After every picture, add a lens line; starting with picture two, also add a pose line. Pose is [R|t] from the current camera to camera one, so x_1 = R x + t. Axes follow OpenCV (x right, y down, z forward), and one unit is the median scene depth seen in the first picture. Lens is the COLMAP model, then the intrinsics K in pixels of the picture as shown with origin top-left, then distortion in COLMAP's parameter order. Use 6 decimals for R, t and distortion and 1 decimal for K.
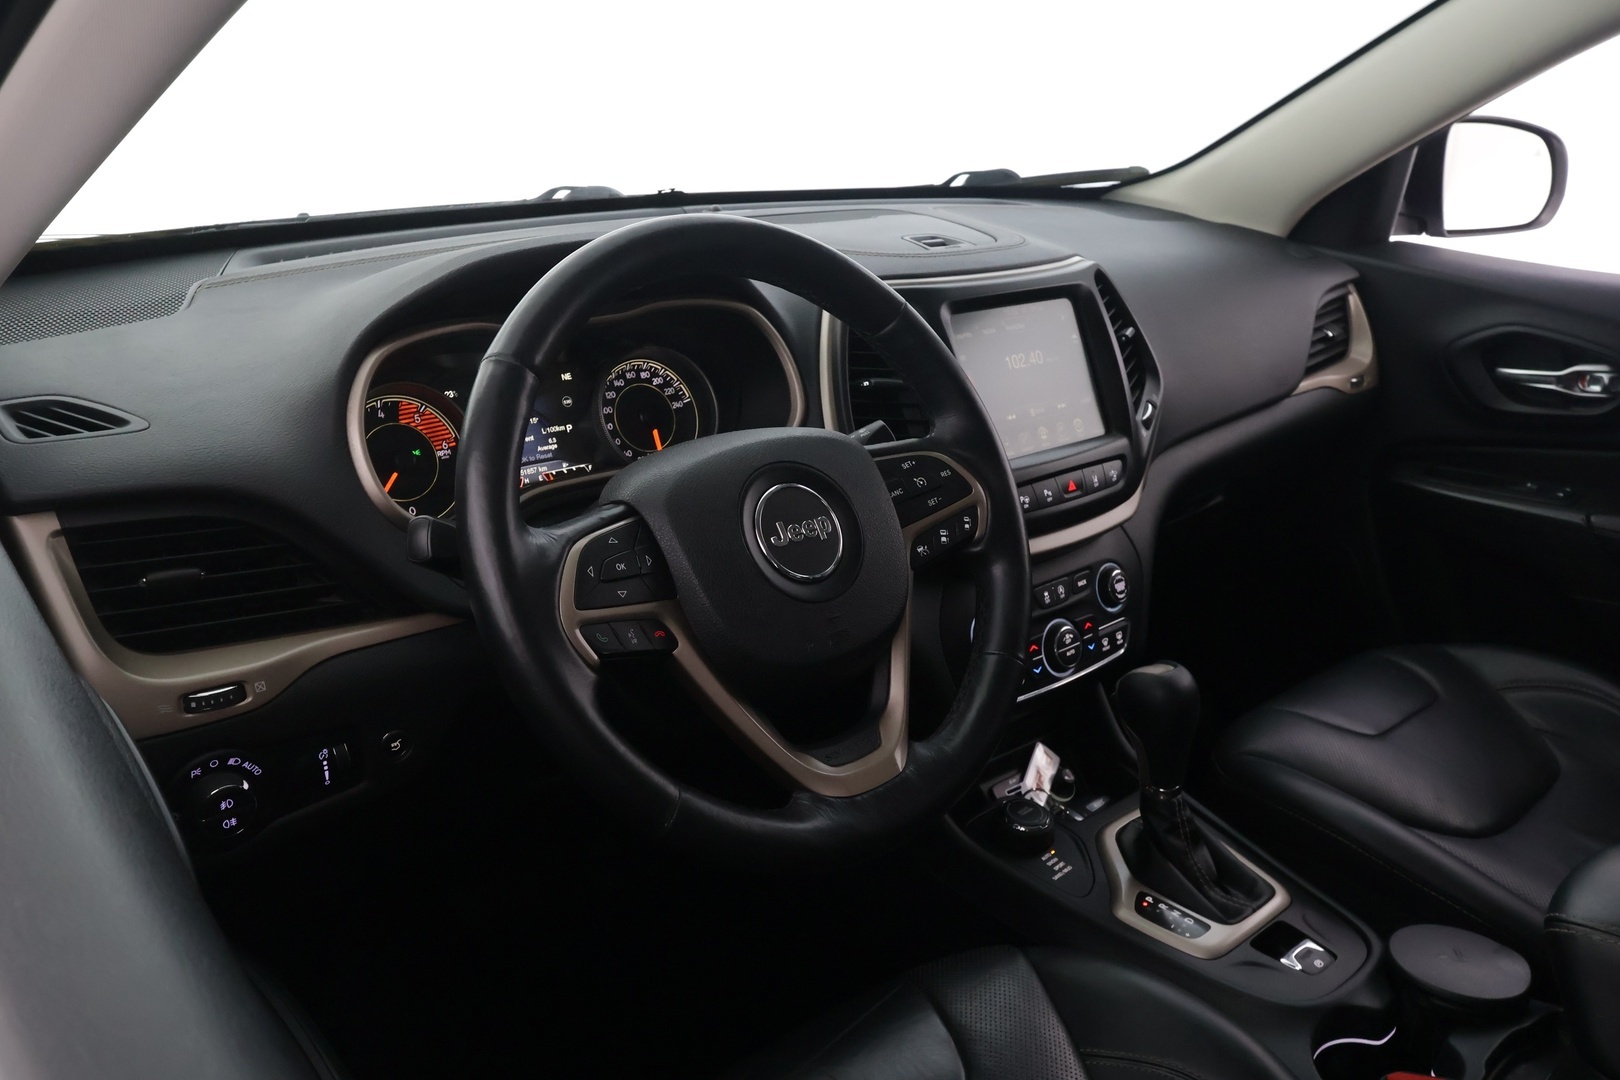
lens RADIAL K [[1265.0, 0, 800.6], [0, 1265.0, 541.3], [0, 0, 1]] dist [0.002241, 0.000782]
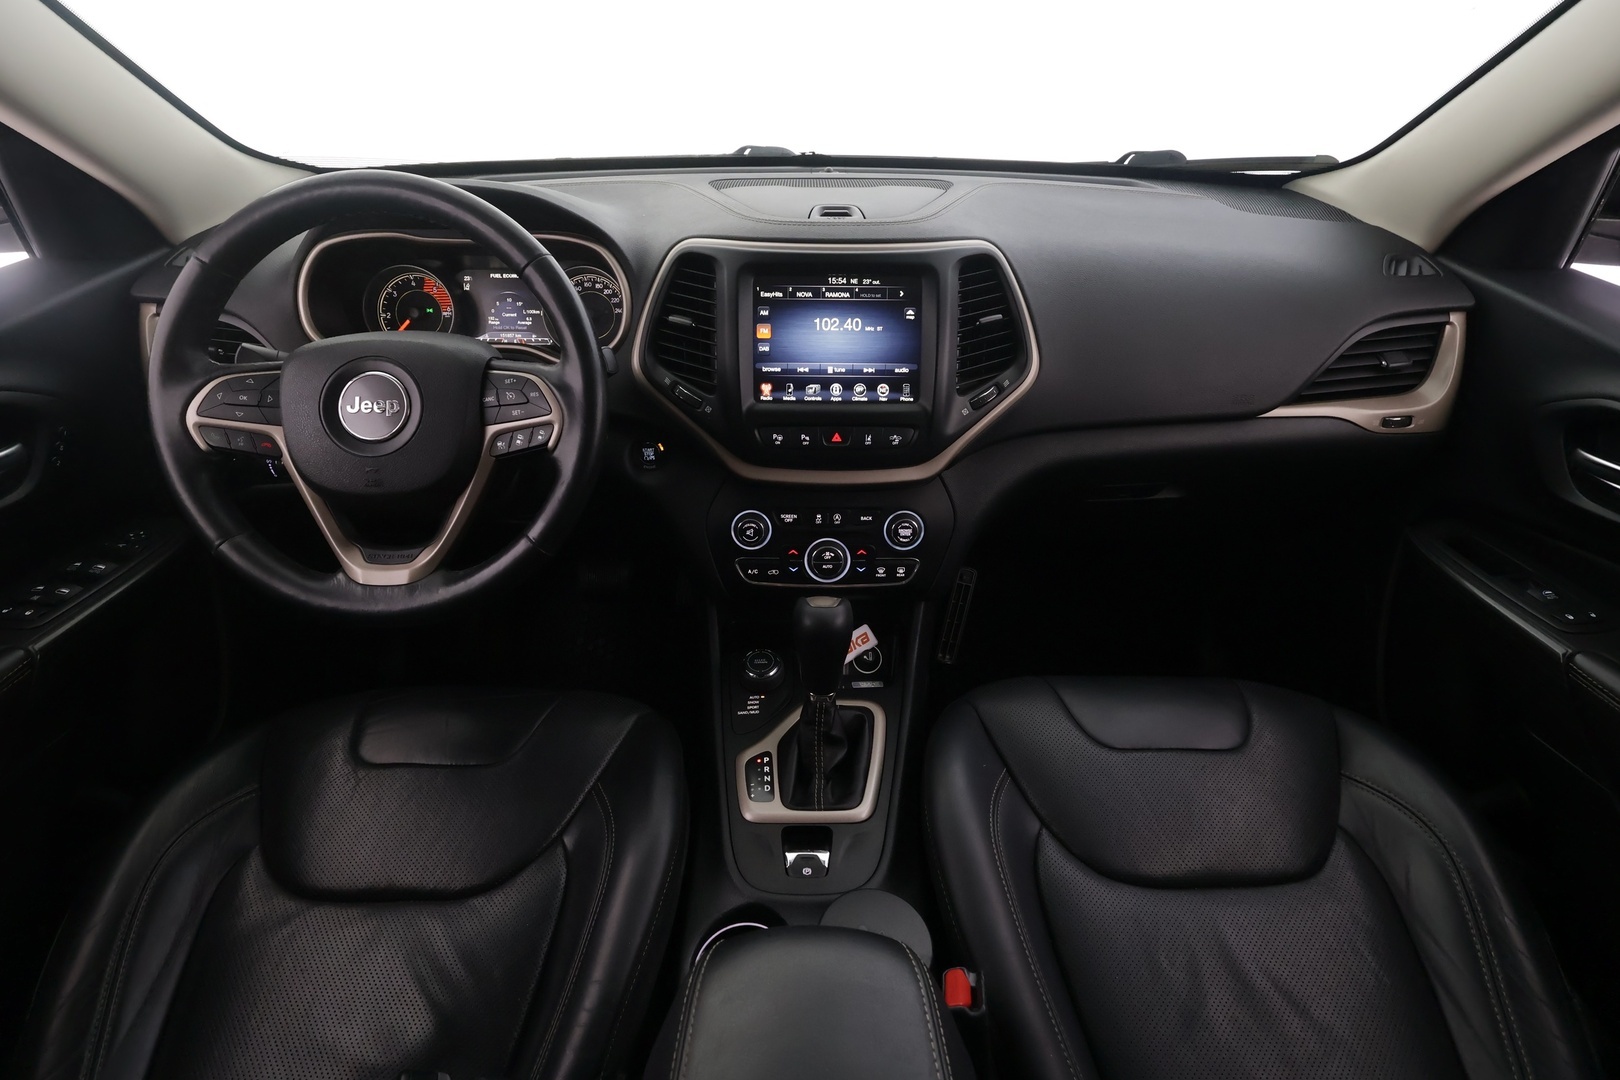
lens RADIAL K [[752.8, 0, 807.3], [0, 752.8, 541.4], [0, 0, 1]] dist [0.002262, 0.000827]
pose [[0.759174, 0.344268, -0.552390, 0.585461], [-0.217609, 0.934083, 0.283083, -0.139329], [0.613435, -0.094704, 0.784047, 0.388677]]
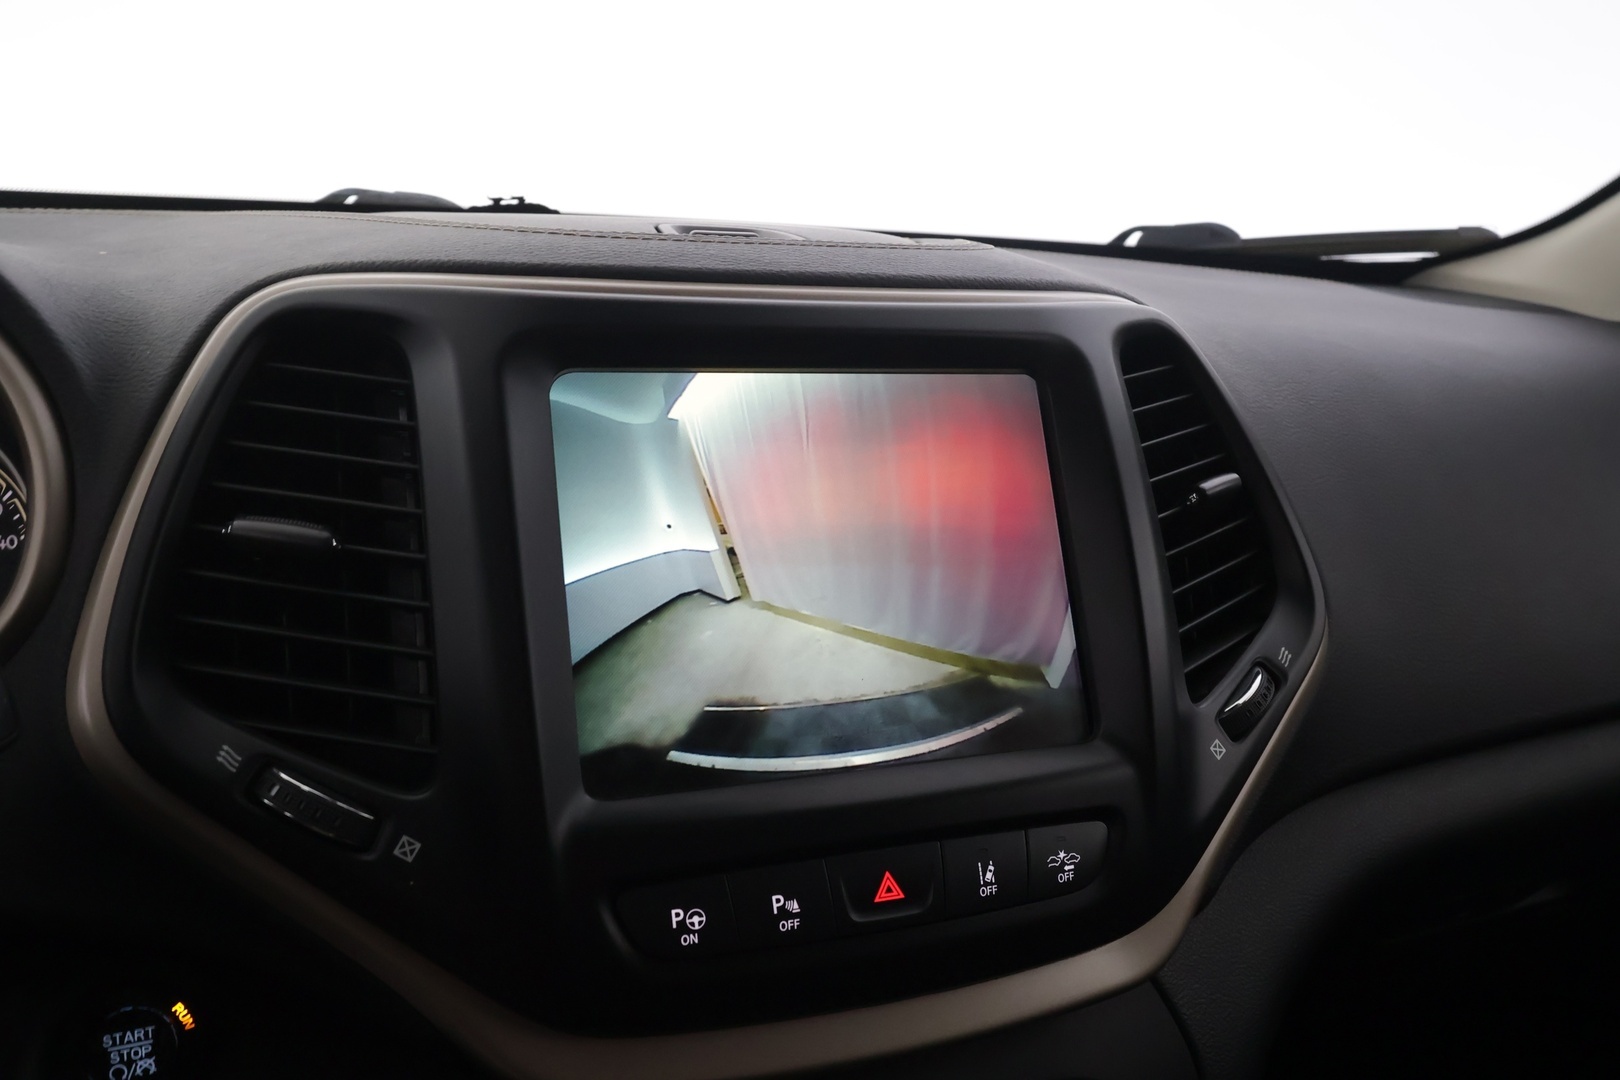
lens RADIAL K [[1265.0, 0, 808.0], [0, 1265.0, 541.3], [0, 0, 1]] dist [0.002241, 0.000782]
pose [[0.940937, 0.094125, -0.325236, 0.279025], [-0.136797, 0.984374, -0.110881, -0.089694], [0.309717, 0.148824, 0.939110, 0.618263]]
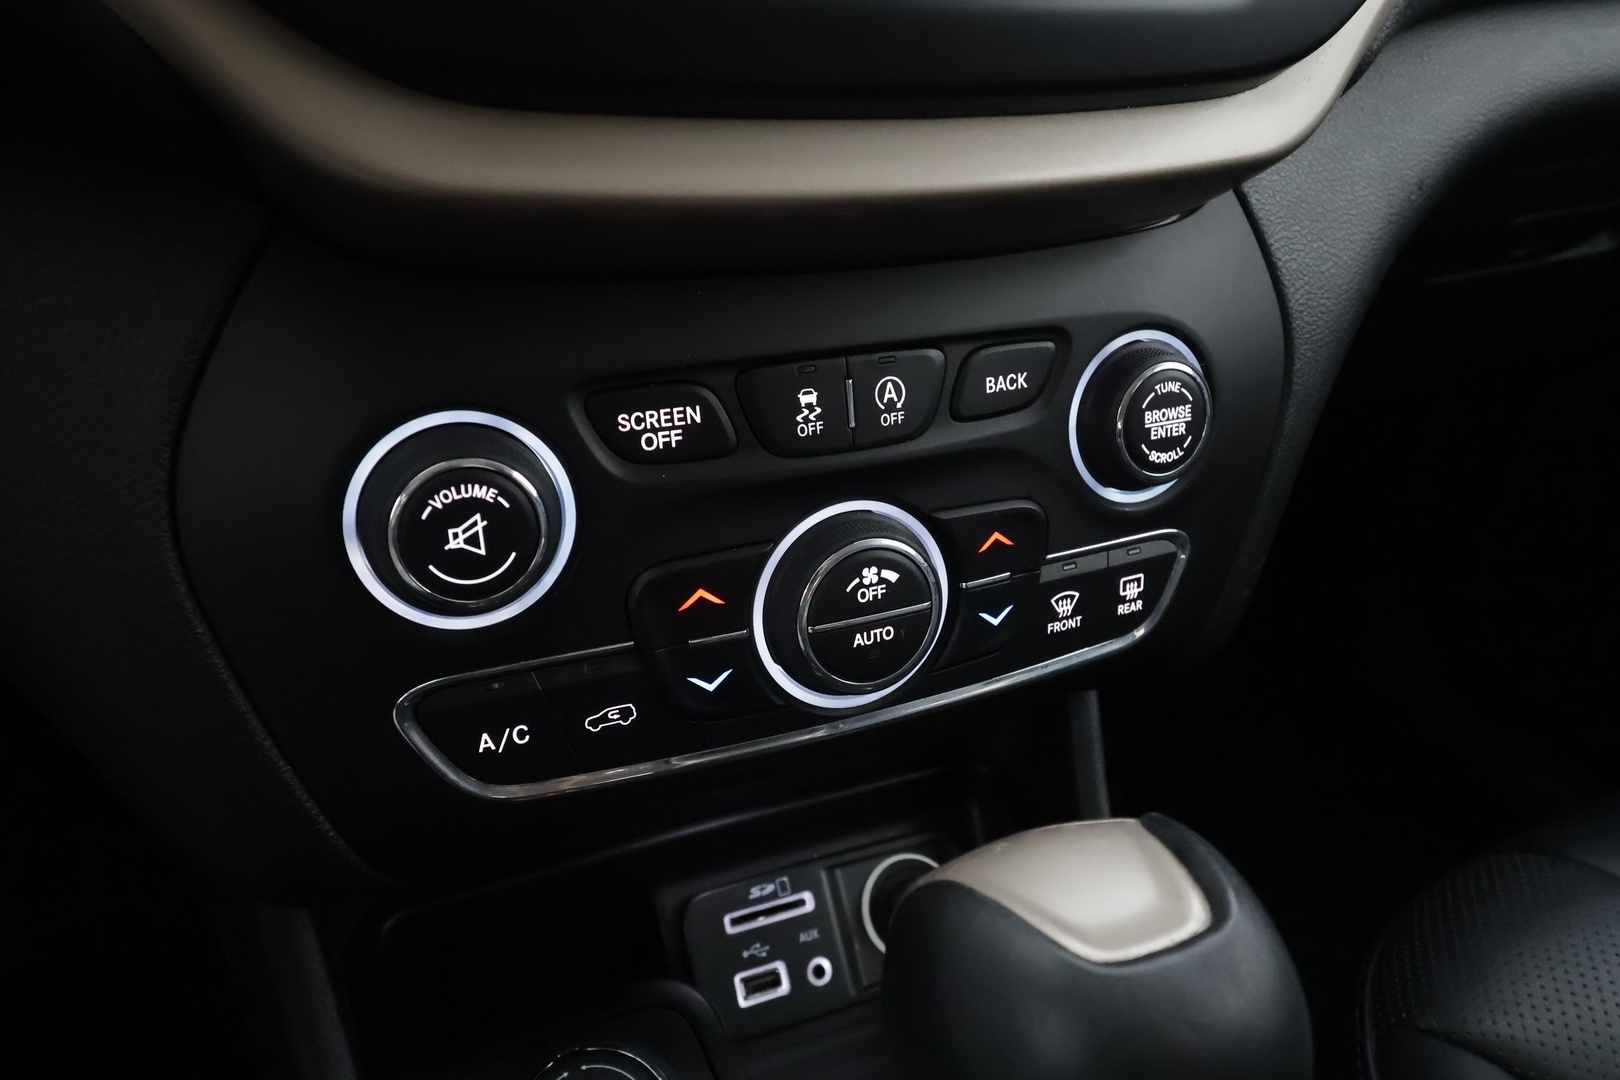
lens RADIAL K [[1087.7, 0, 806.2], [0, 1087.7, 542.4], [0, 0, 1]] dist [0.006565, -0.007116]
pose [[0.954355, 0.210860, -0.211528, 0.236094], [-0.157593, 0.957119, 0.243078, 0.015996], [0.253713, -0.198648, 0.946662, 0.762105]]
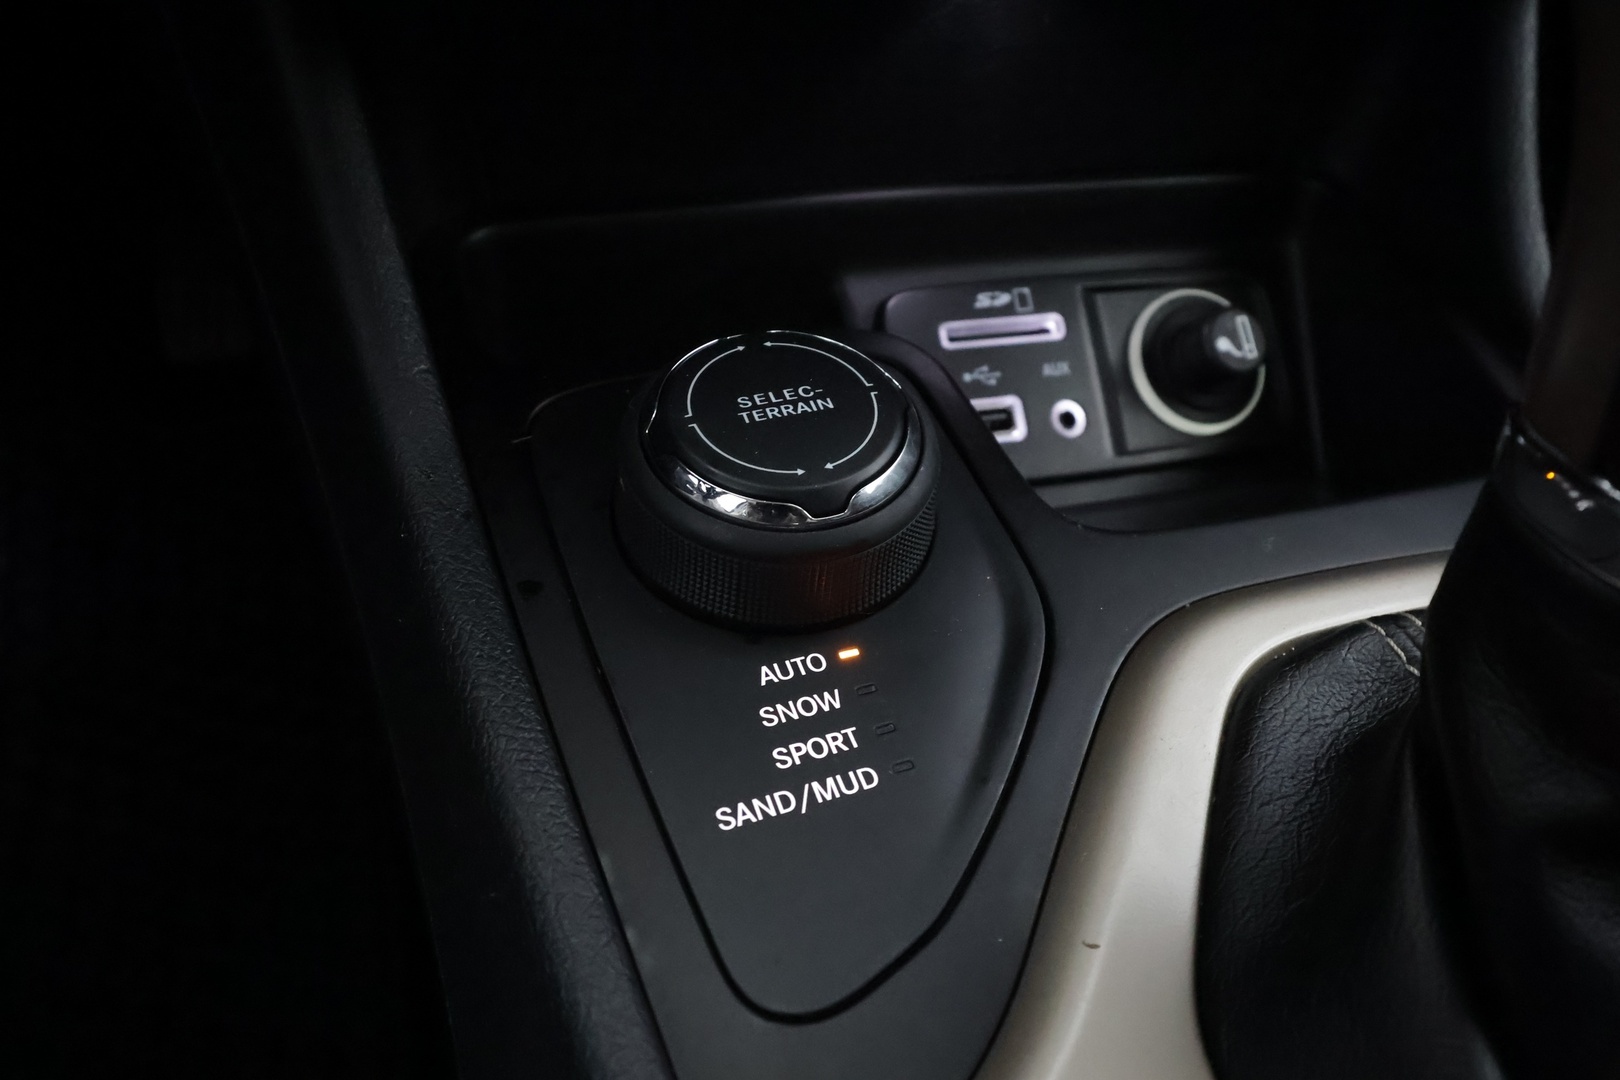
lens RADIAL K [[1221.7, 0, 814.8], [0, 1221.7, 542.9], [0, 0, 1]] dist [-0.046264, -0.001590]
pose [[0.921952, 0.297535, -0.247947, 0.219818], [-0.186956, 0.902548, 0.387885, 0.153181], [0.339193, -0.311256, 0.887732, 0.795048]]
